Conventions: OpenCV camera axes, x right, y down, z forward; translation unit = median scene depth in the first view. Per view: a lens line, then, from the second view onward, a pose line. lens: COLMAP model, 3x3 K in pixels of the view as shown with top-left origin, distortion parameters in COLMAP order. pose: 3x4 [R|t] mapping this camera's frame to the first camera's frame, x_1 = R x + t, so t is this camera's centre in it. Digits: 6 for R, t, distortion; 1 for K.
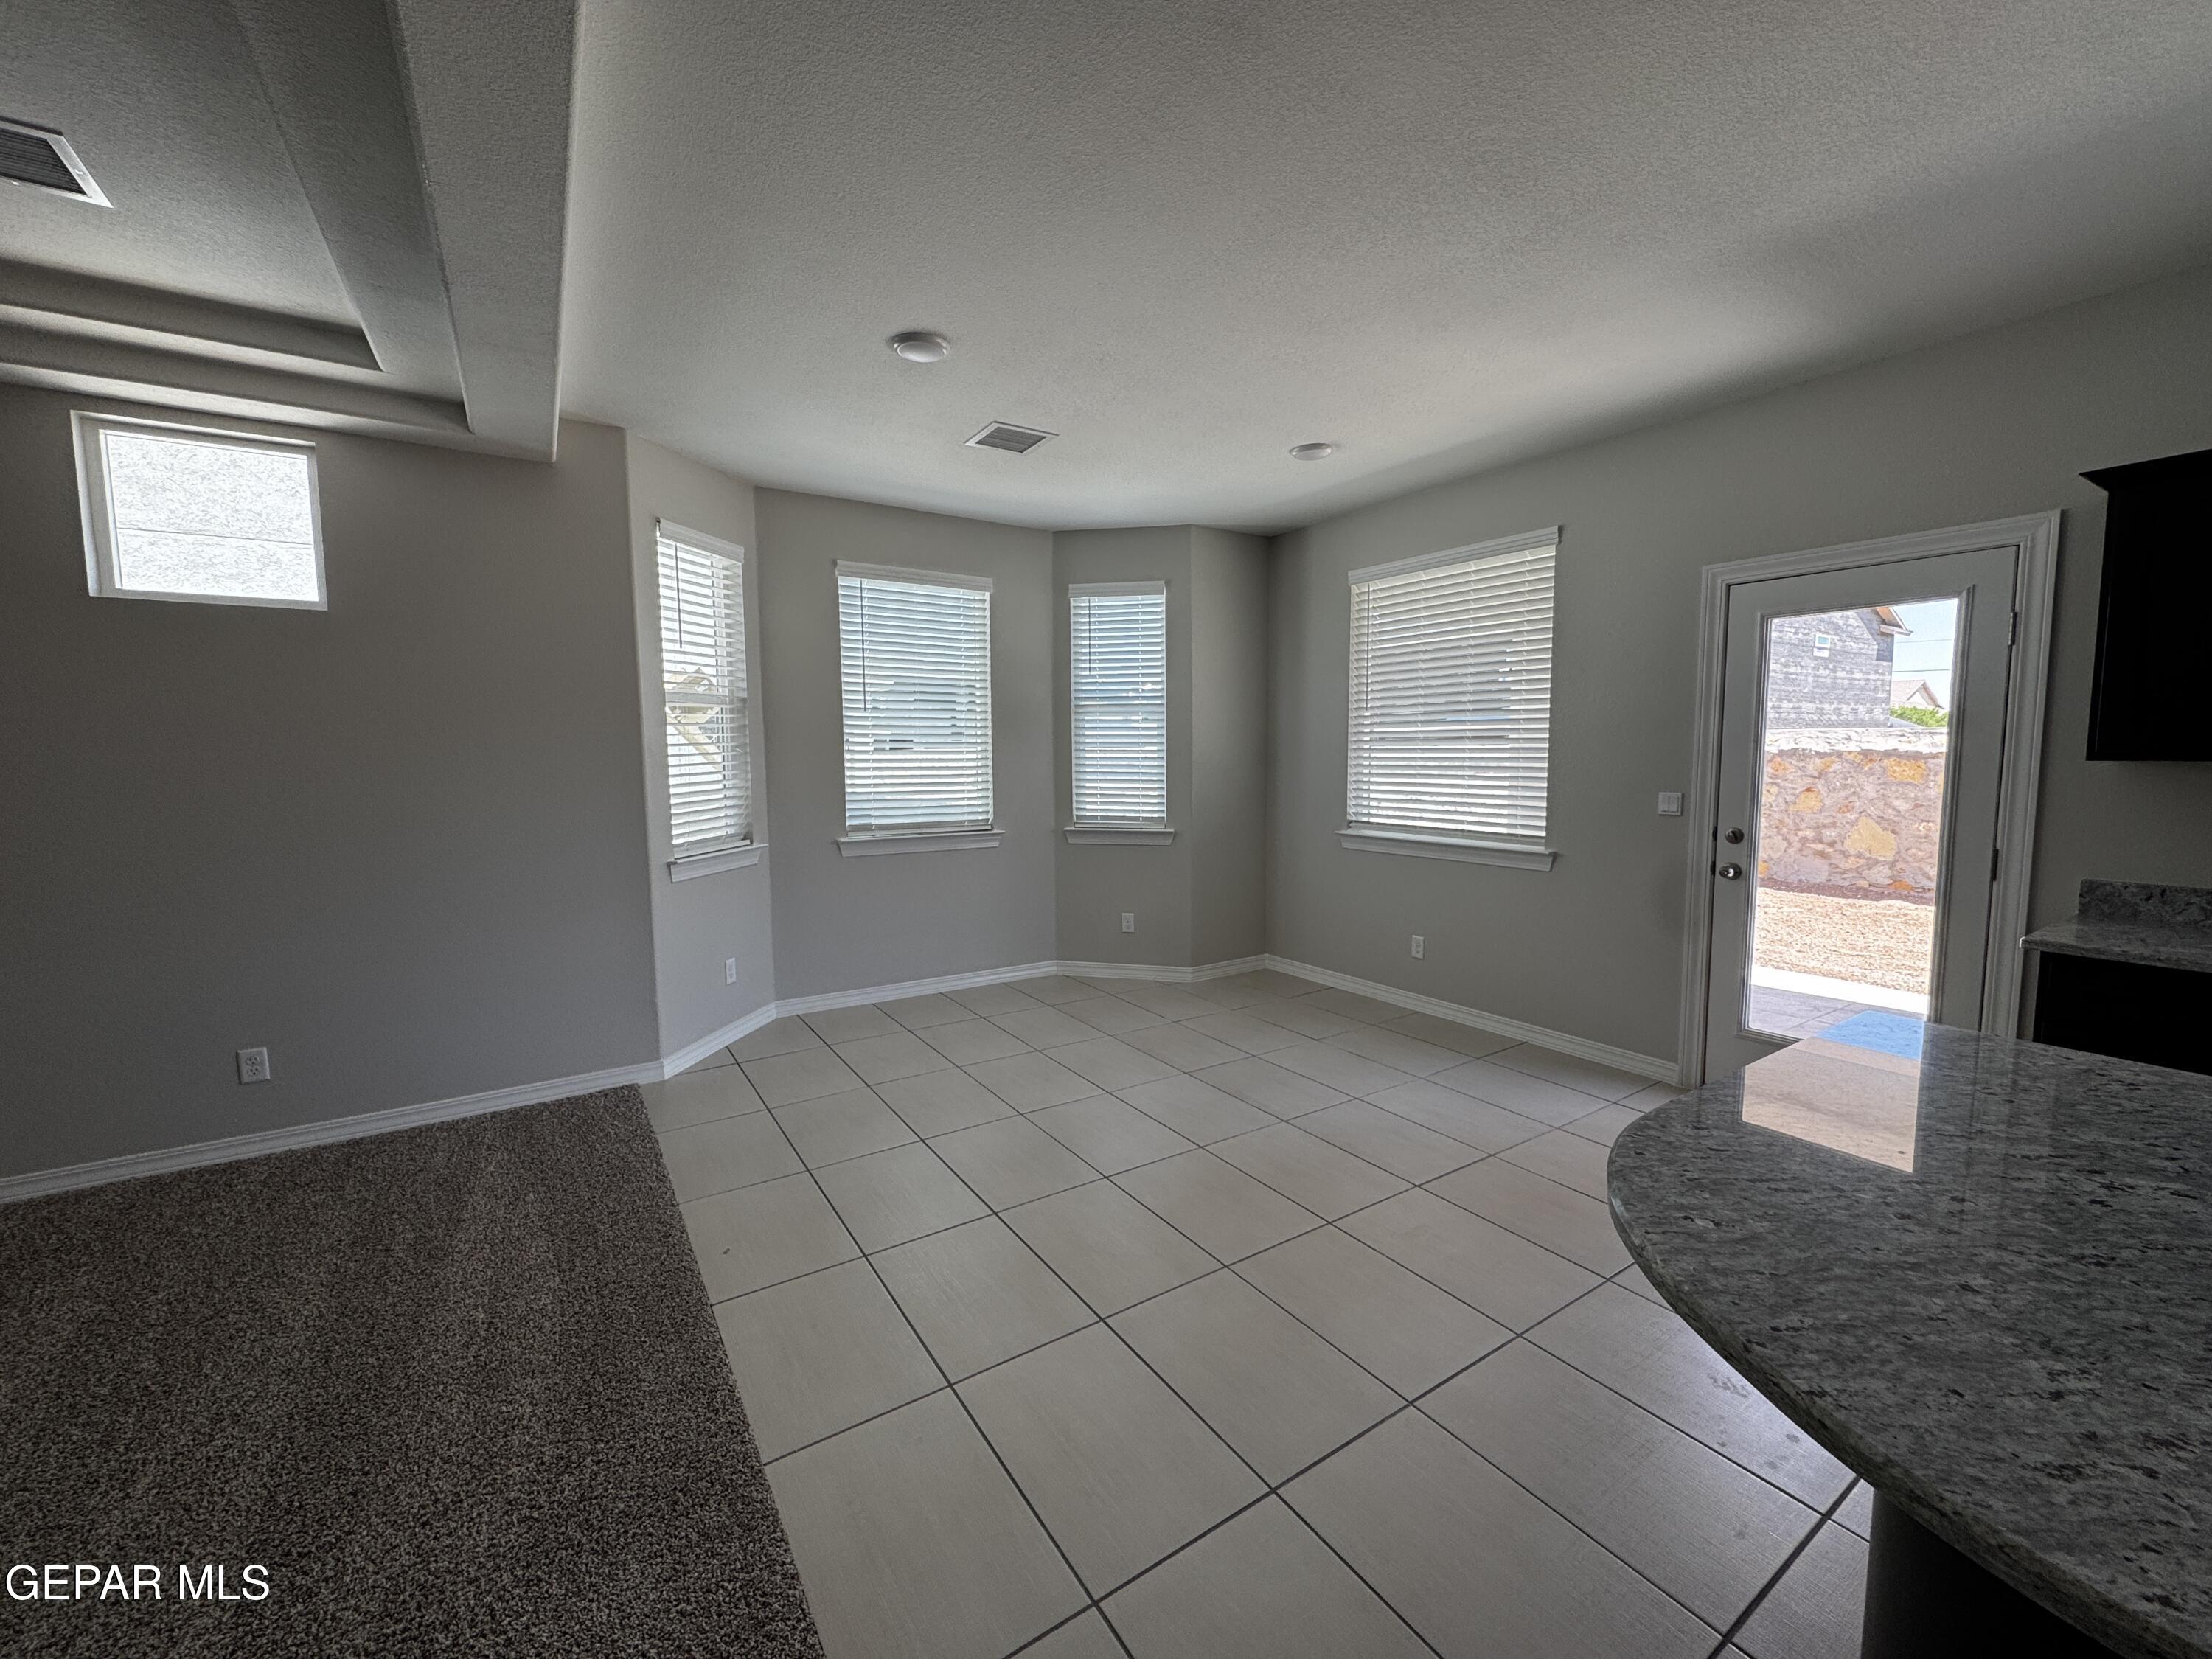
lens RADIAL K [[882.4, 0, 1104.6], [0, 882.4, 827.1], [0, 0, 1]] dist [-0.002488, 0.000105]
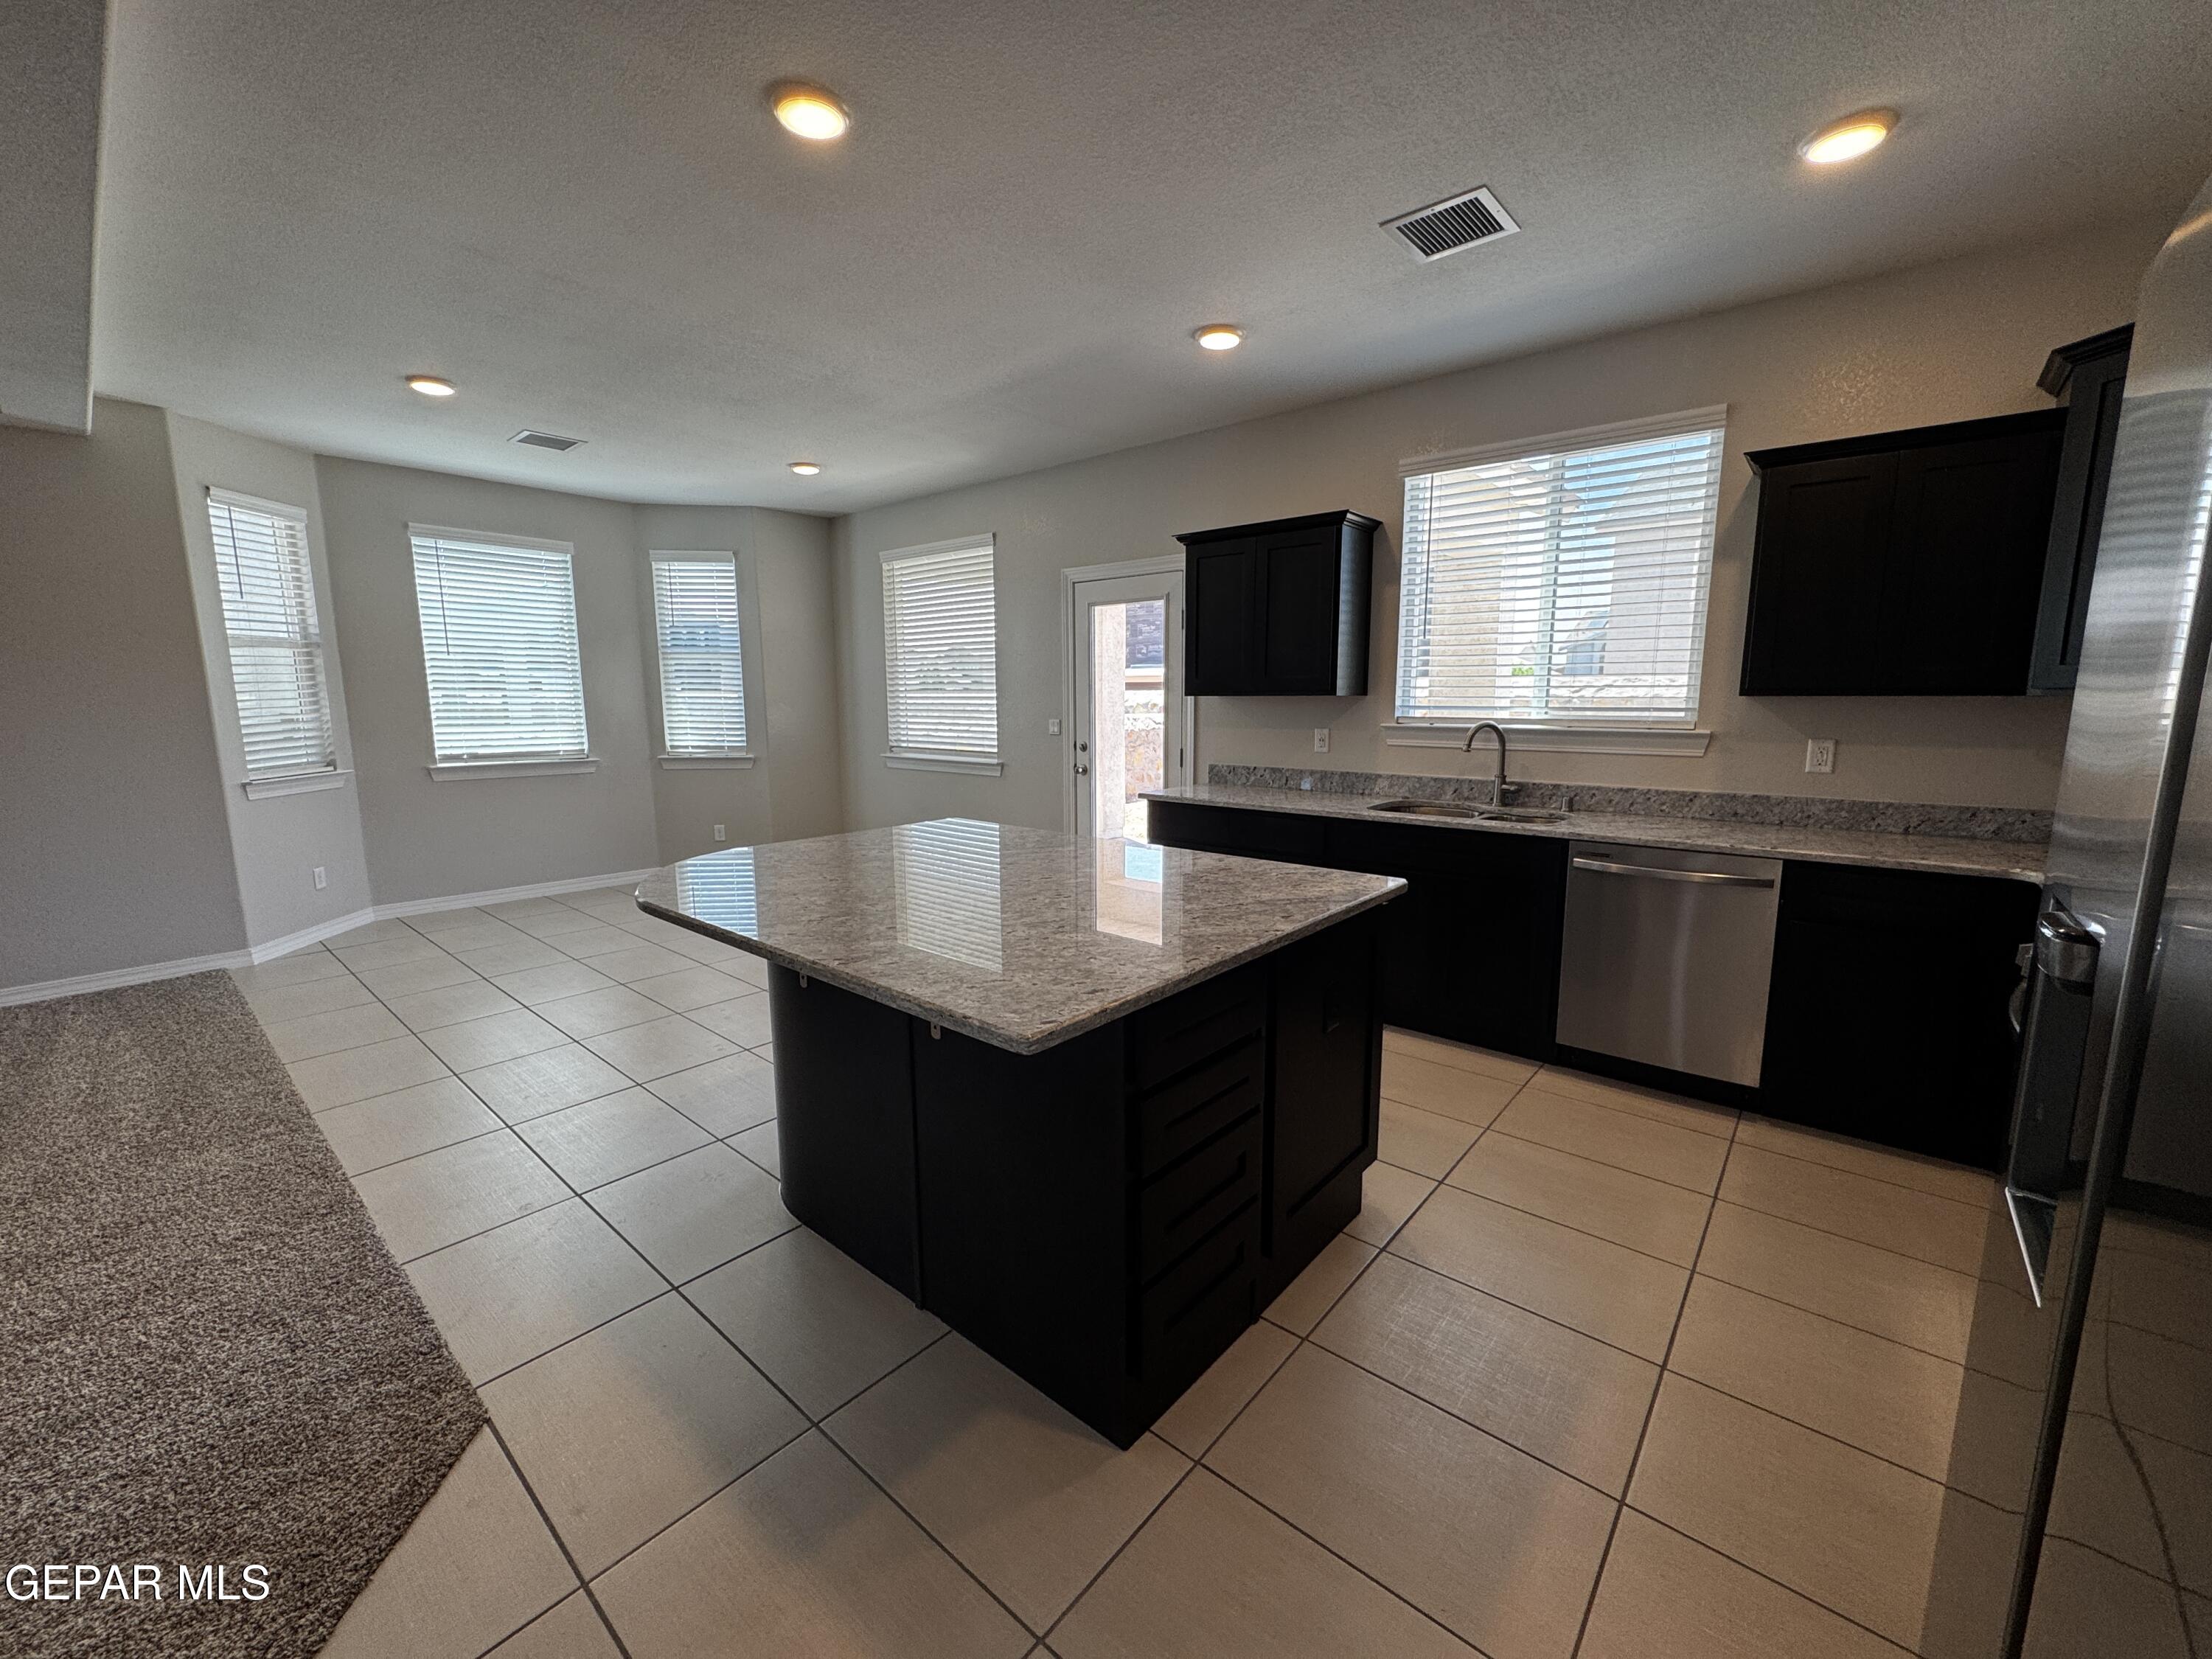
lens RADIAL K [[882.4, 0, 1104.5], [0, 882.4, 827.6], [0, 0, 1]] dist [-0.002488, 0.000105]
pose [[0.959323, -0.037913, 0.279754, 0.279903], [0.021032, 0.997786, 0.063098, 0.049505], [-0.281526, -0.054647, 0.957996, -0.457513]]
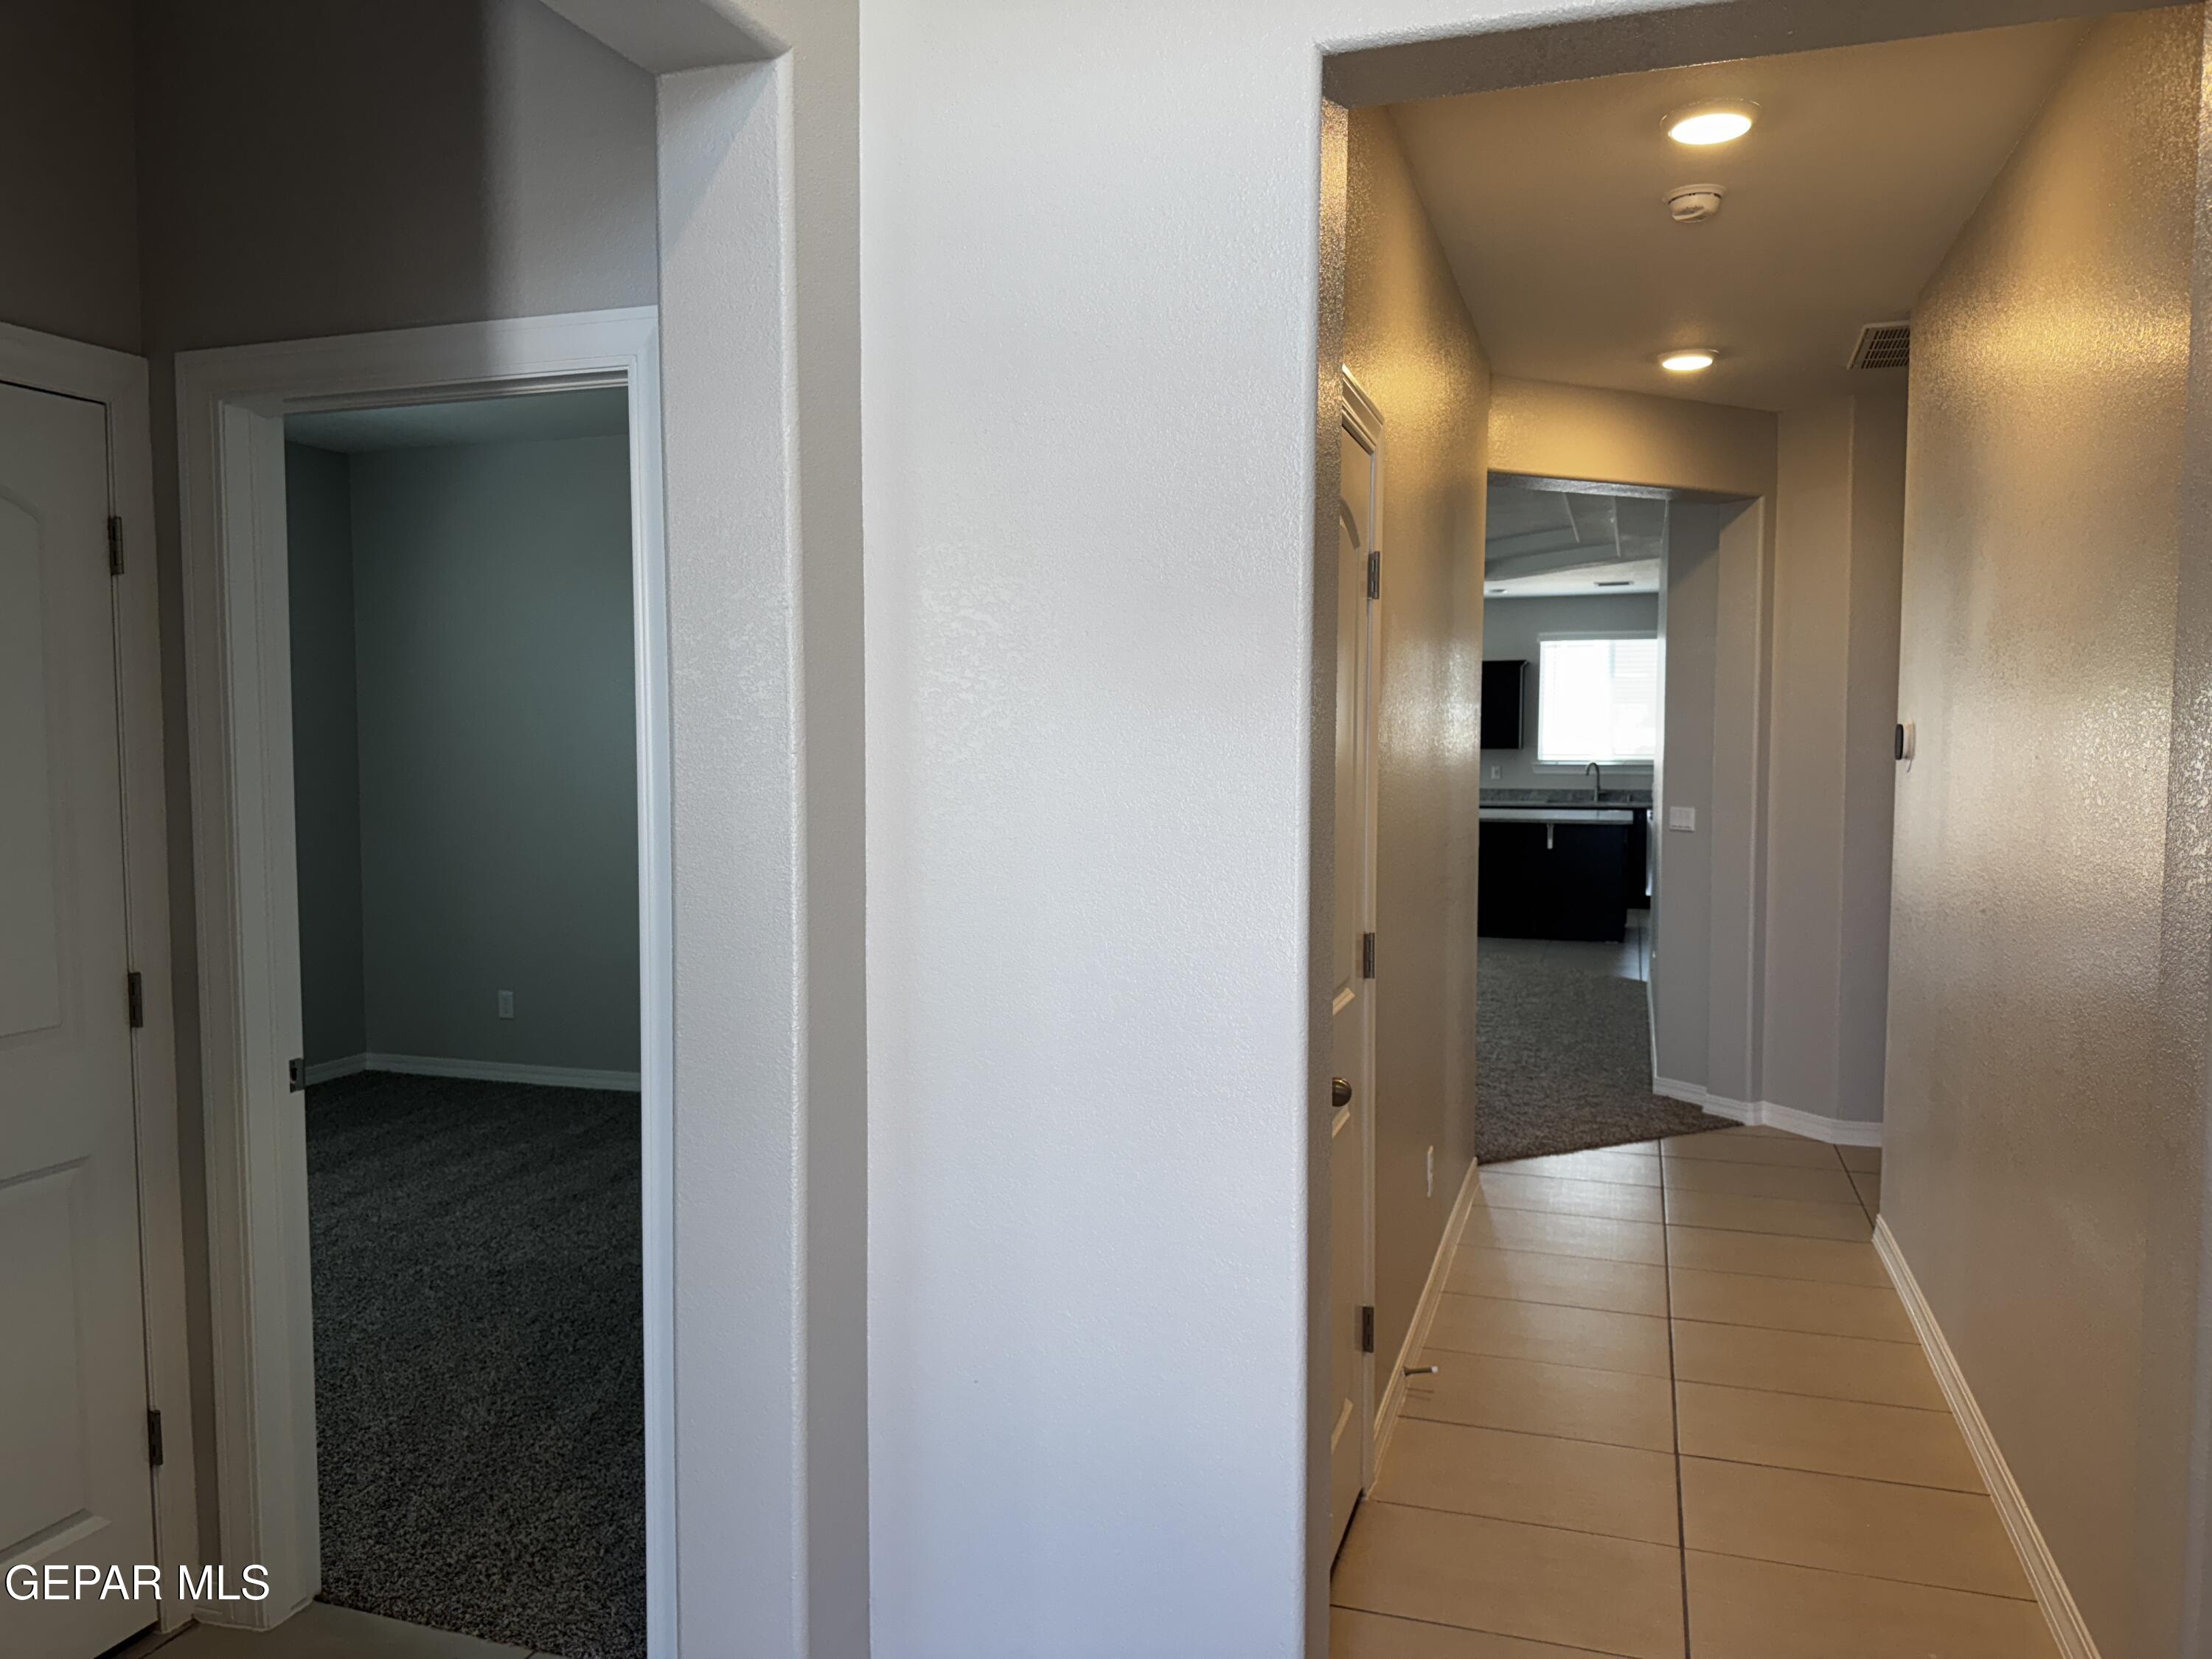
lens RADIAL K [[1542.5, 0, 1093.6], [0, 1542.5, 835.1], [0, 0, 1]] dist [0.055542, -0.088865]
pose [[0.791031, -0.030052, 0.611038, -2.149843], [0.047123, 0.998818, -0.011879, 0.162260], [-0.609959, 0.038191, 0.791512, -1.770573]]
